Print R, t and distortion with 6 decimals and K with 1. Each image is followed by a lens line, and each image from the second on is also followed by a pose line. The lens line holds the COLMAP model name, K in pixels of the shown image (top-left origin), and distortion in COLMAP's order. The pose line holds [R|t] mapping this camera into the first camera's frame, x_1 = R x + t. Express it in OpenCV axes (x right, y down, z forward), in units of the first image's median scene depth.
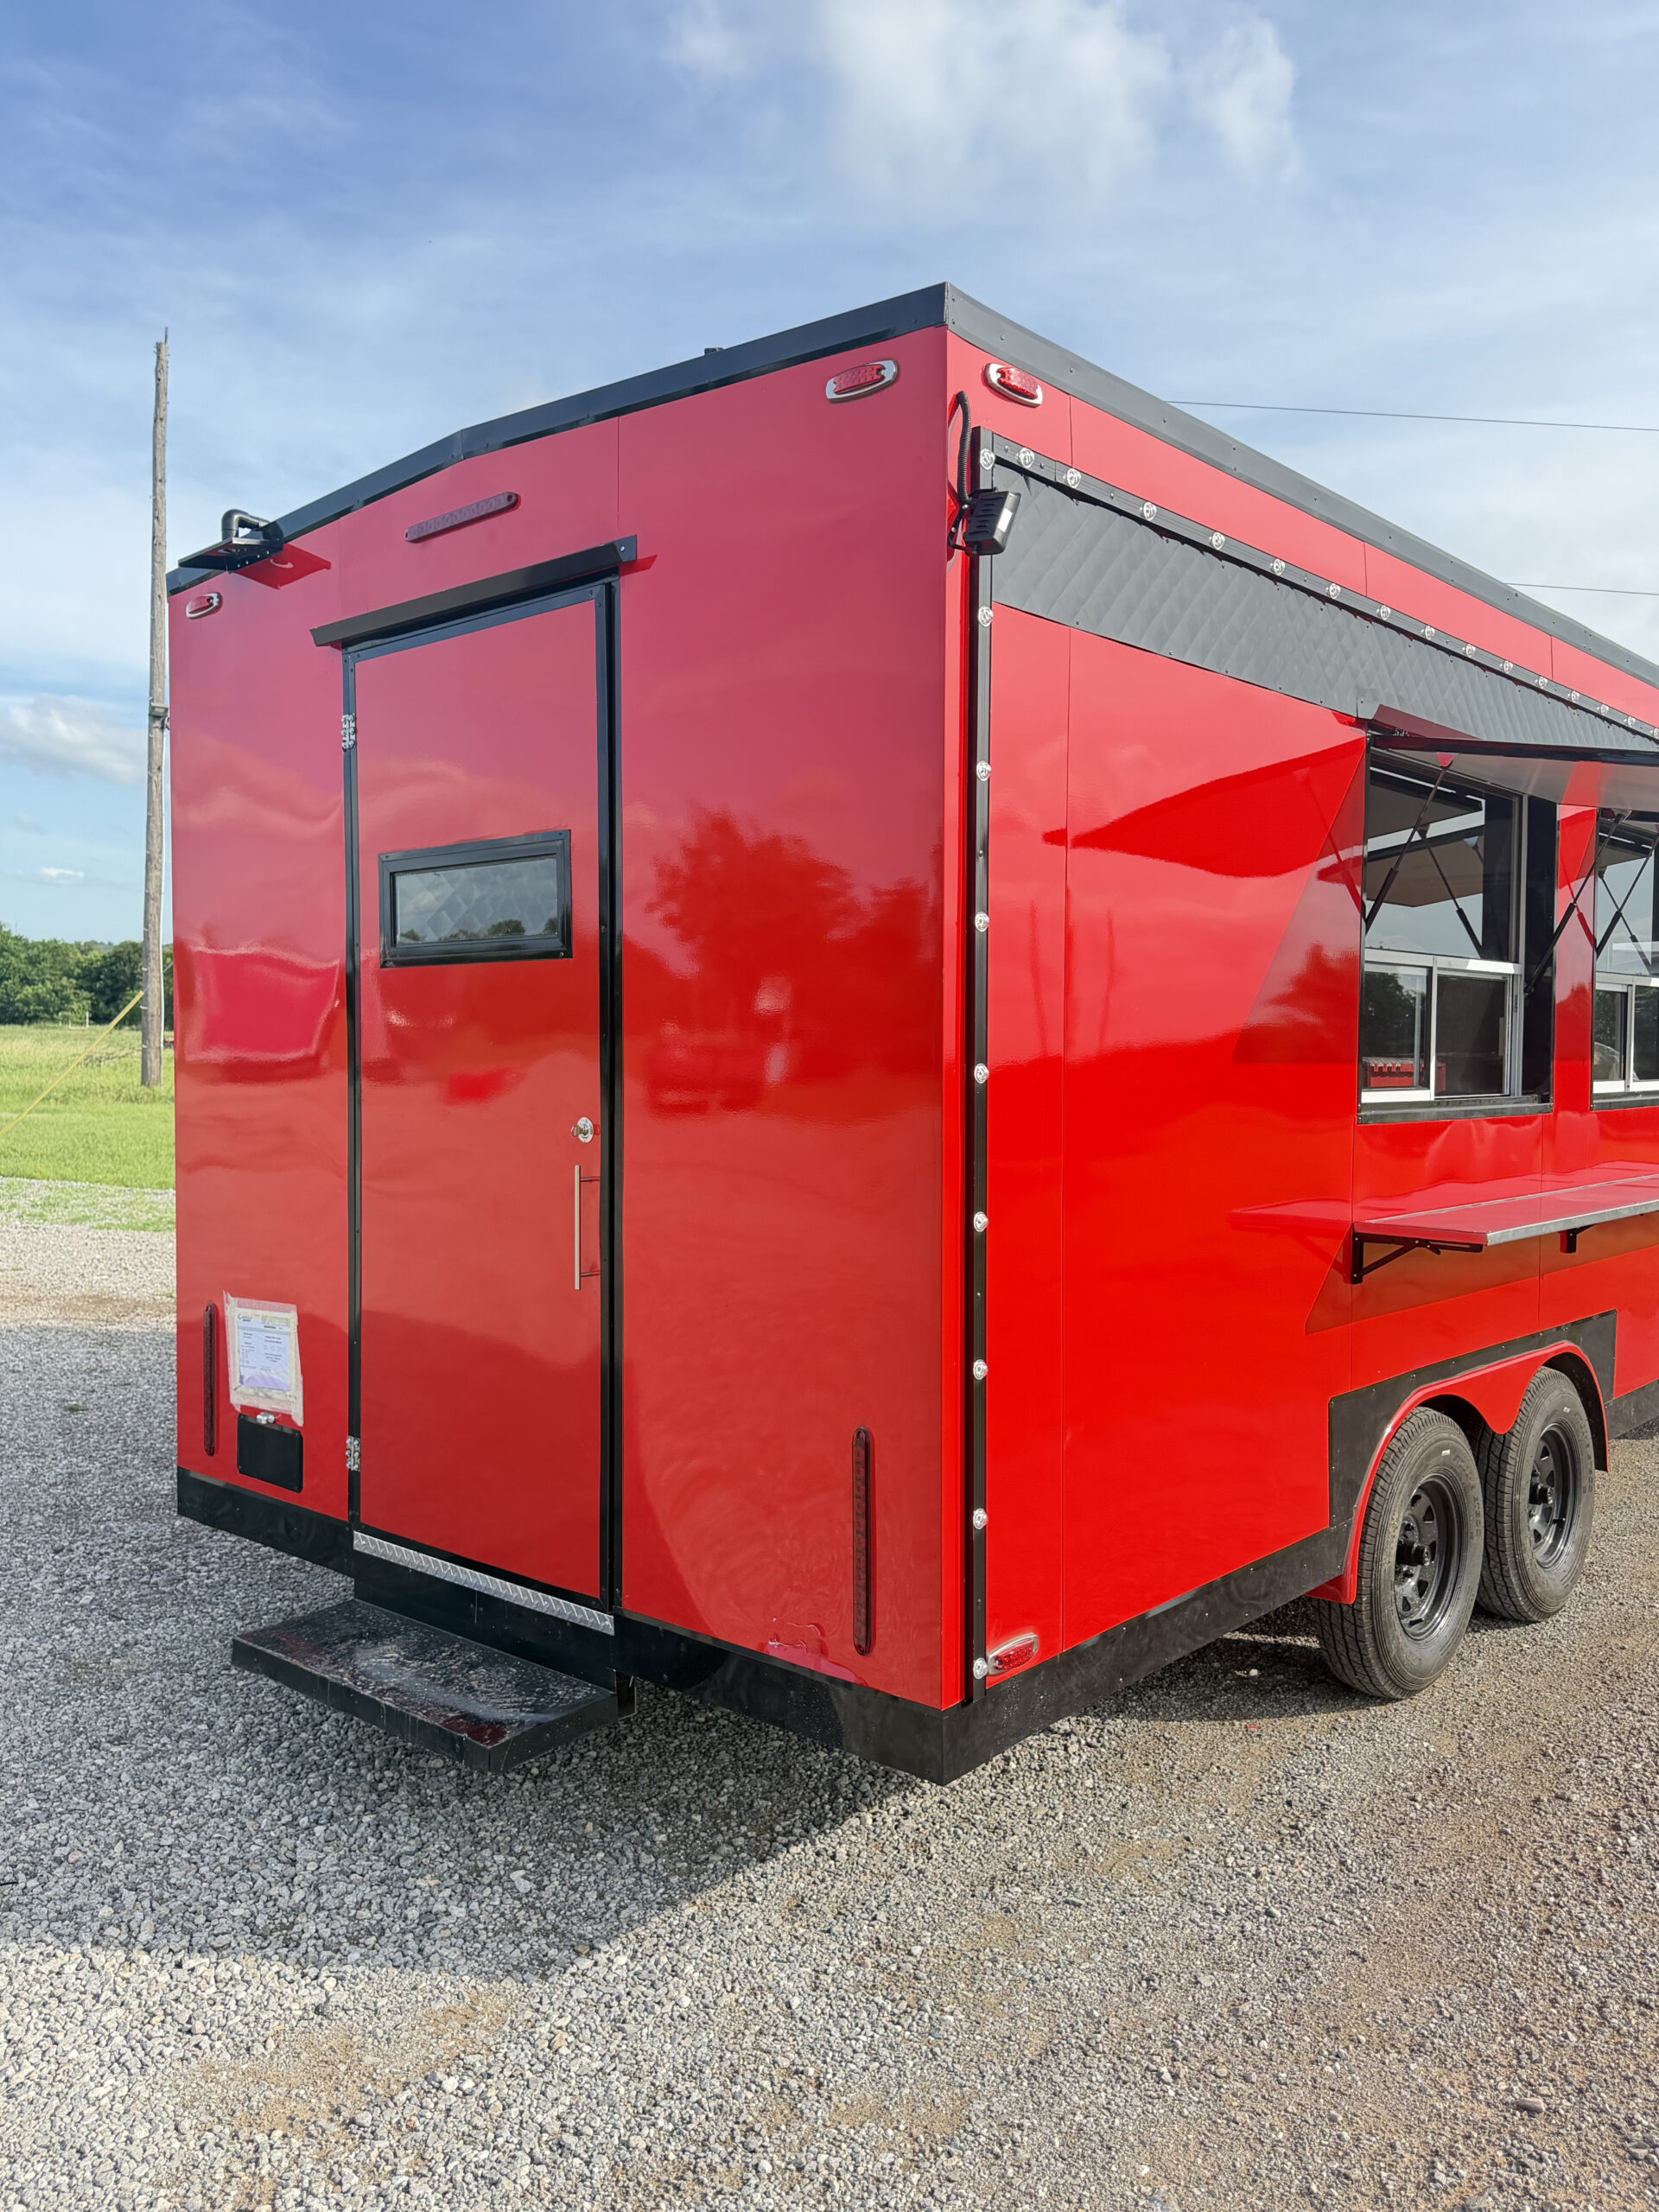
lens RADIAL K [[1712.8, 0, 829.5], [0, 1712.8, 1106.0], [0, 0, 1]] dist [0.067832, -0.092490]
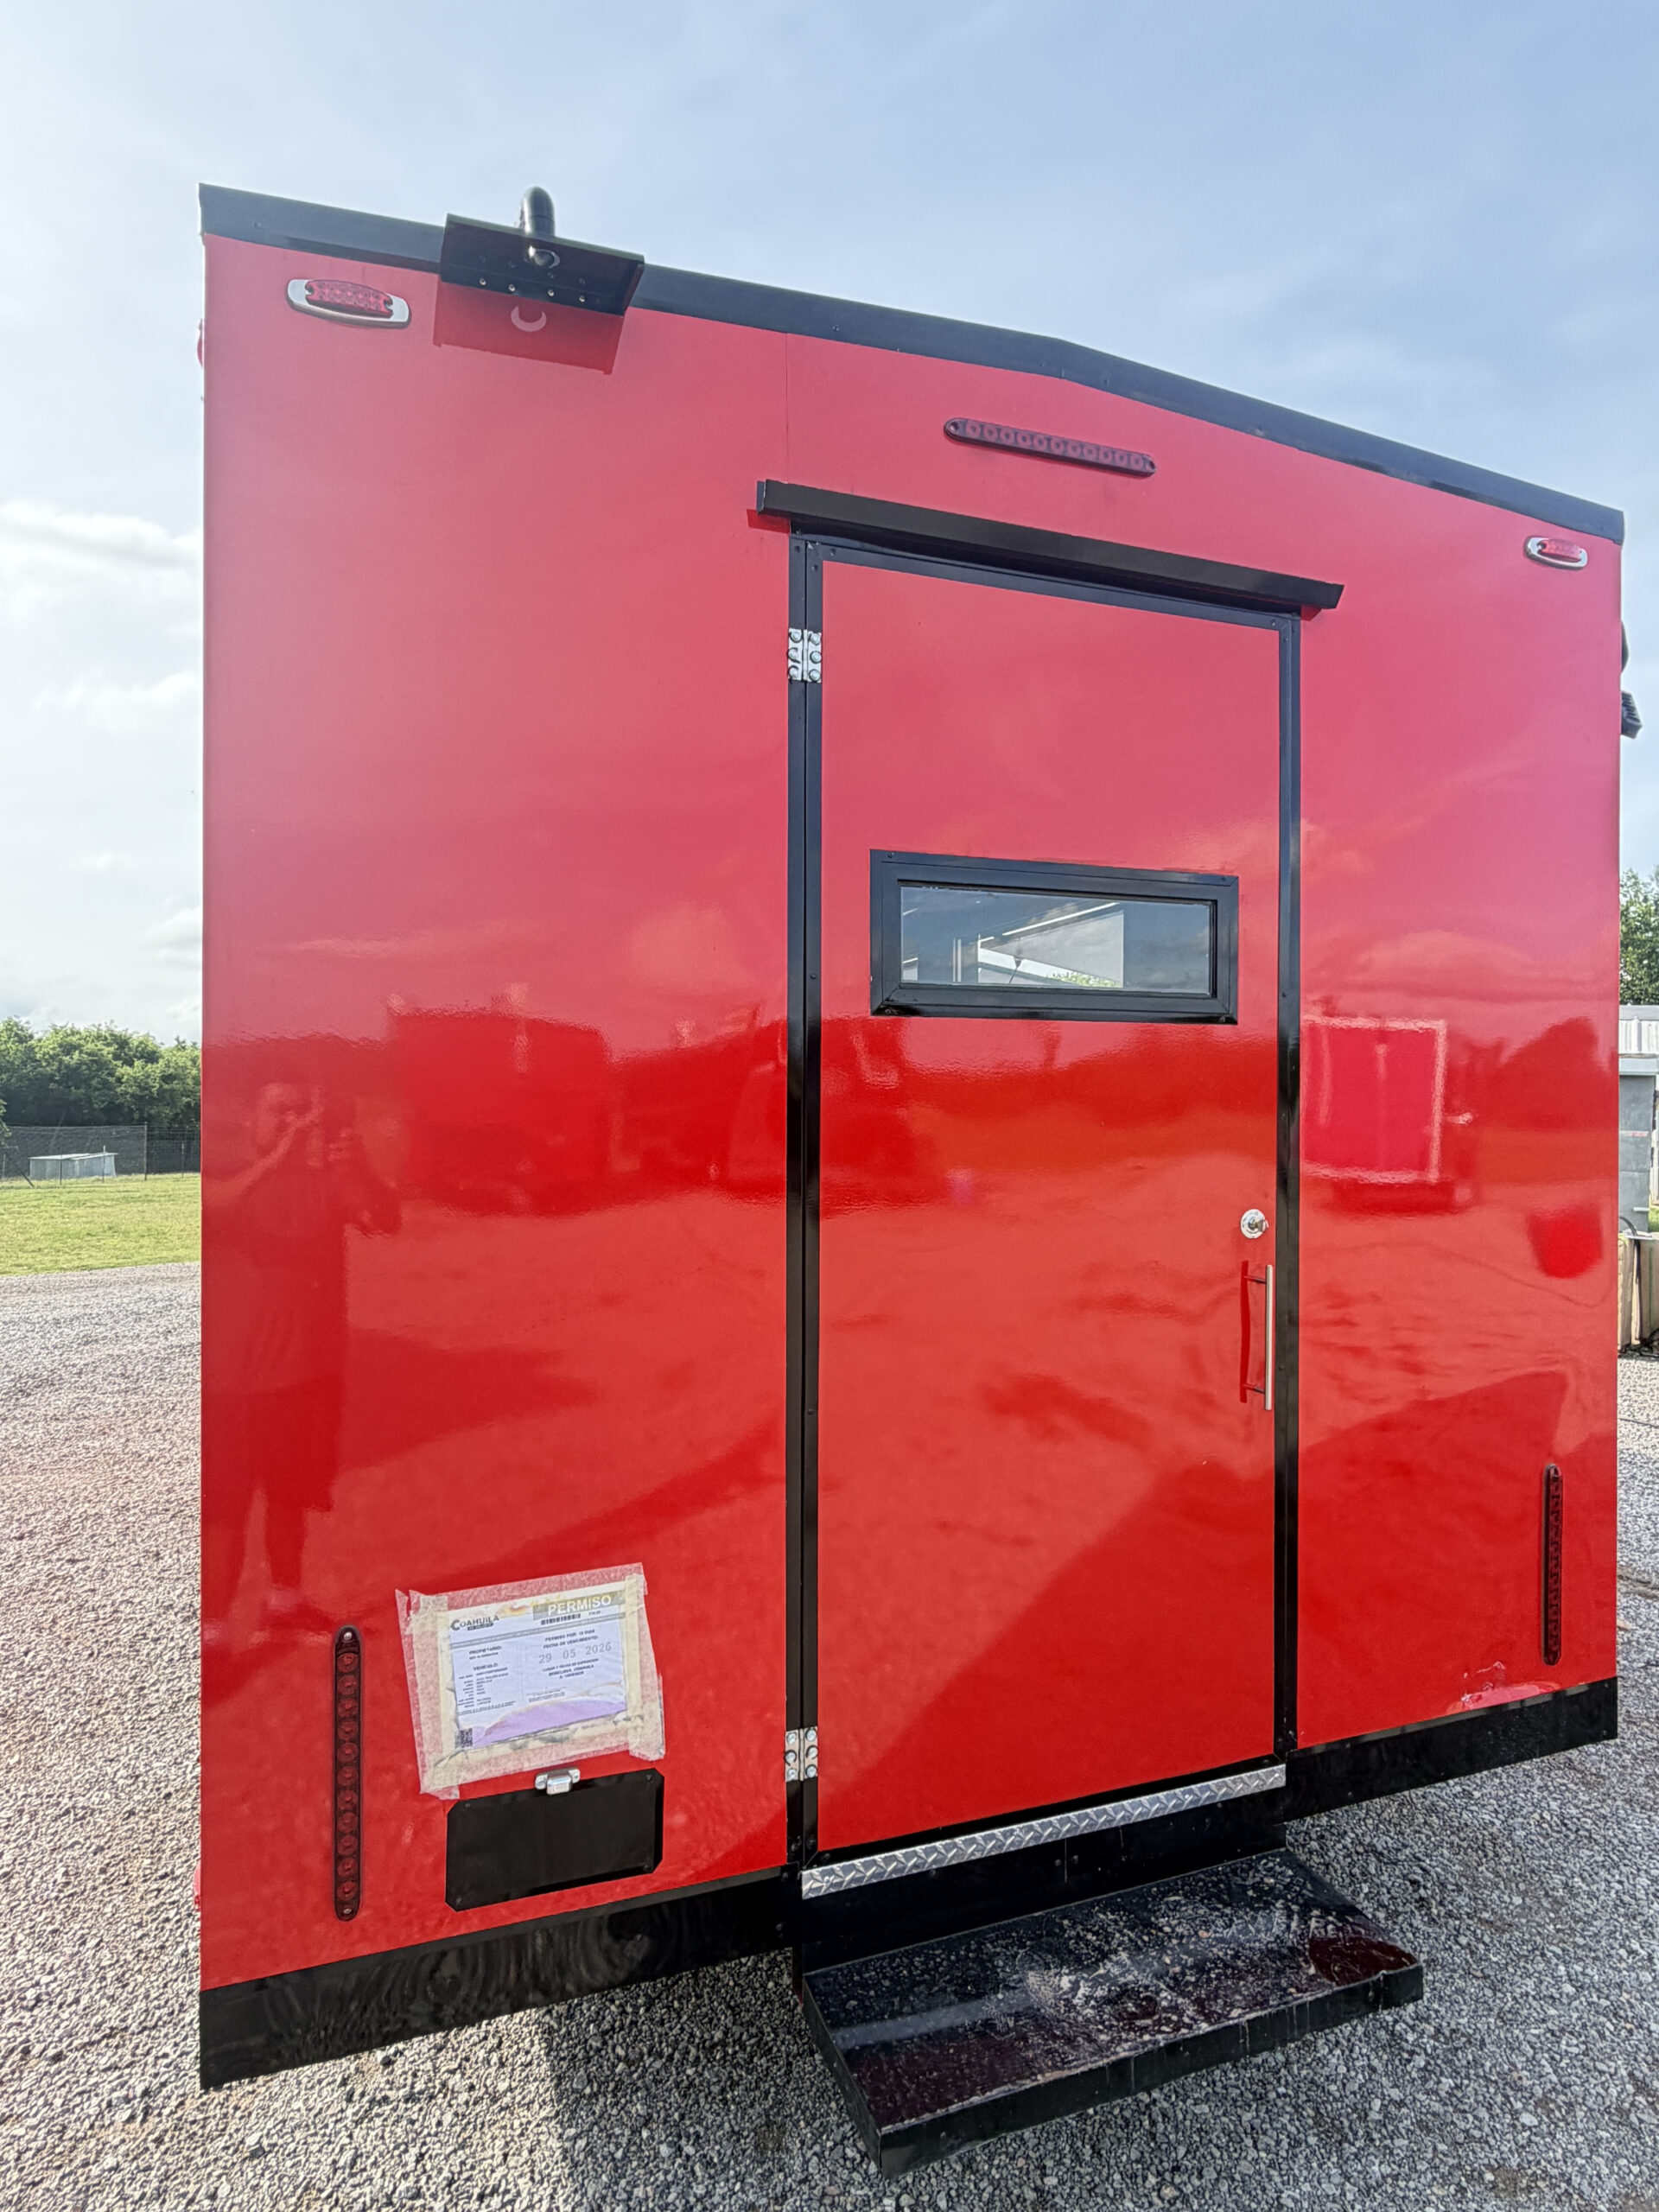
lens RADIAL K [[1275.1, 0, 821.0], [0, 1275.1, 1119.3], [0, 0, 1]] dist [0.002071, -0.000054]
pose [[0.461928, -0.005891, 0.886898, -0.708012], [0.030402, 0.999495, -0.009195, -0.034875], [-0.886396, 0.031211, 0.461874, 0.770050]]
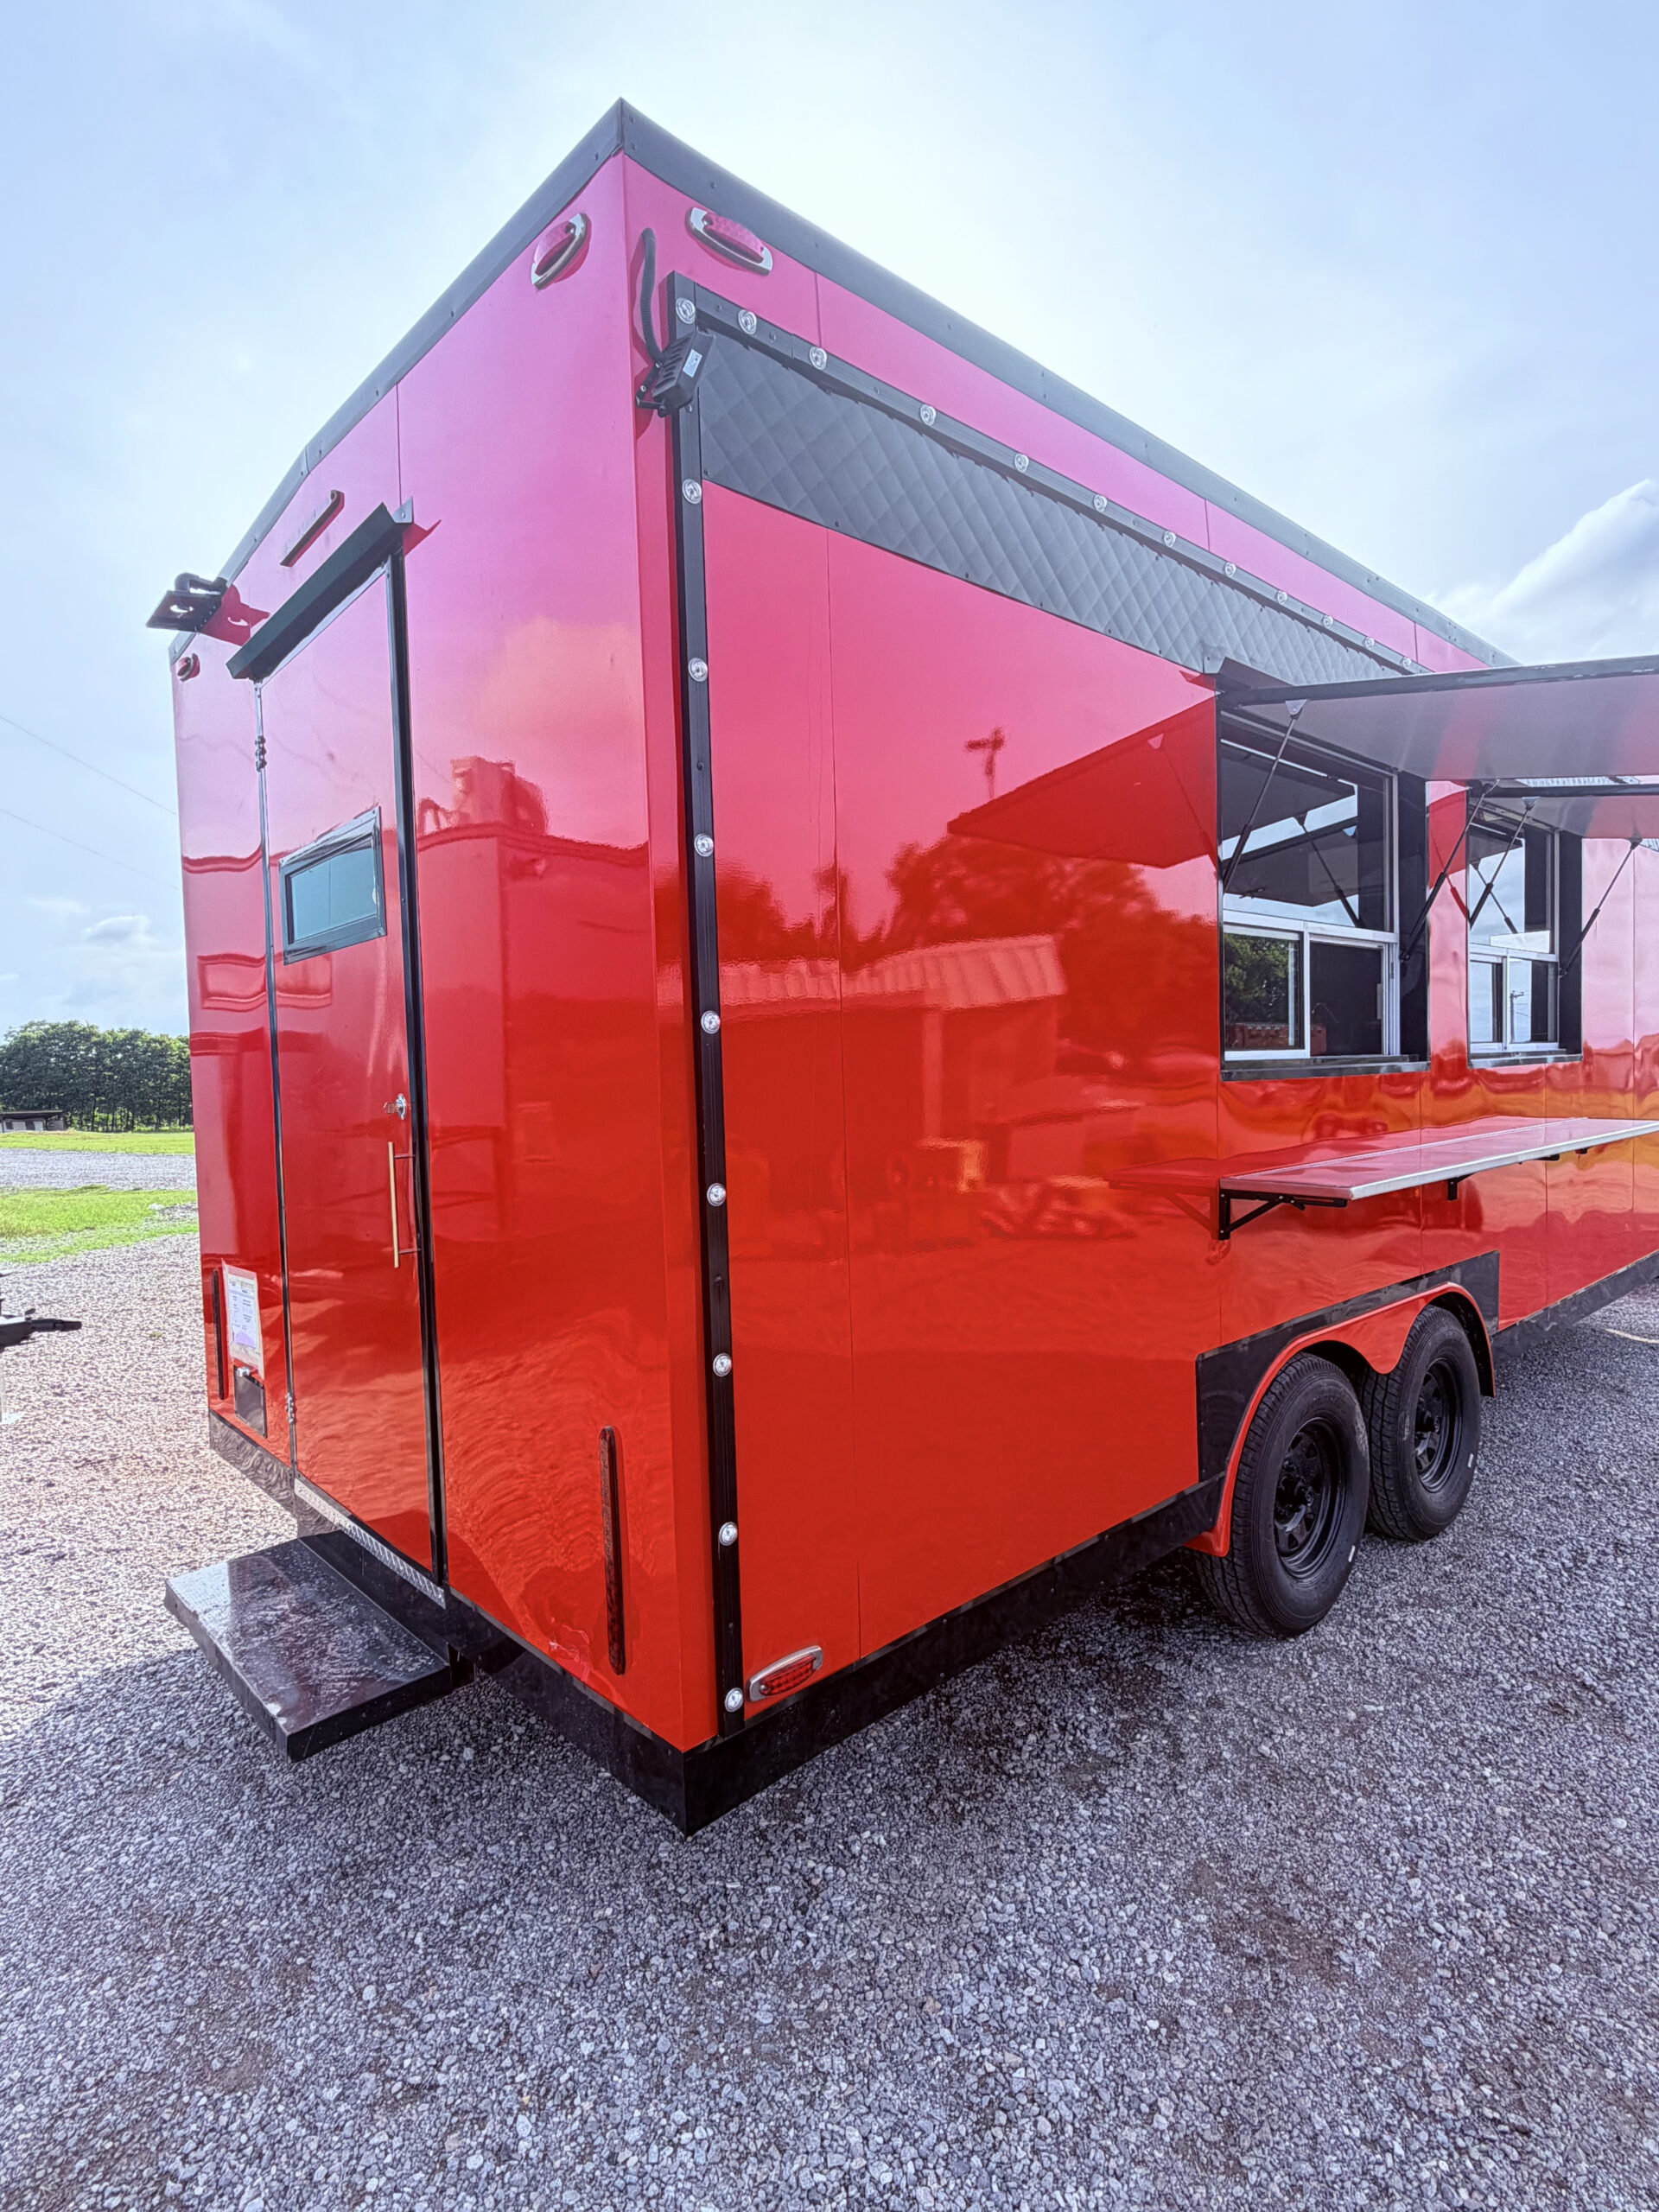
lens RADIAL K [[1147.4, 0, 821.0], [0, 1147.4, 1107.3], [0, 0, 1]] dist [-0.004108, -0.001326]
pose [[0.993384, -0.029225, -0.111063, 0.150454], [0.029597, 0.999560, 0.001696, 0.017793], [0.110965, -0.004972, 0.993812, 0.311928]]
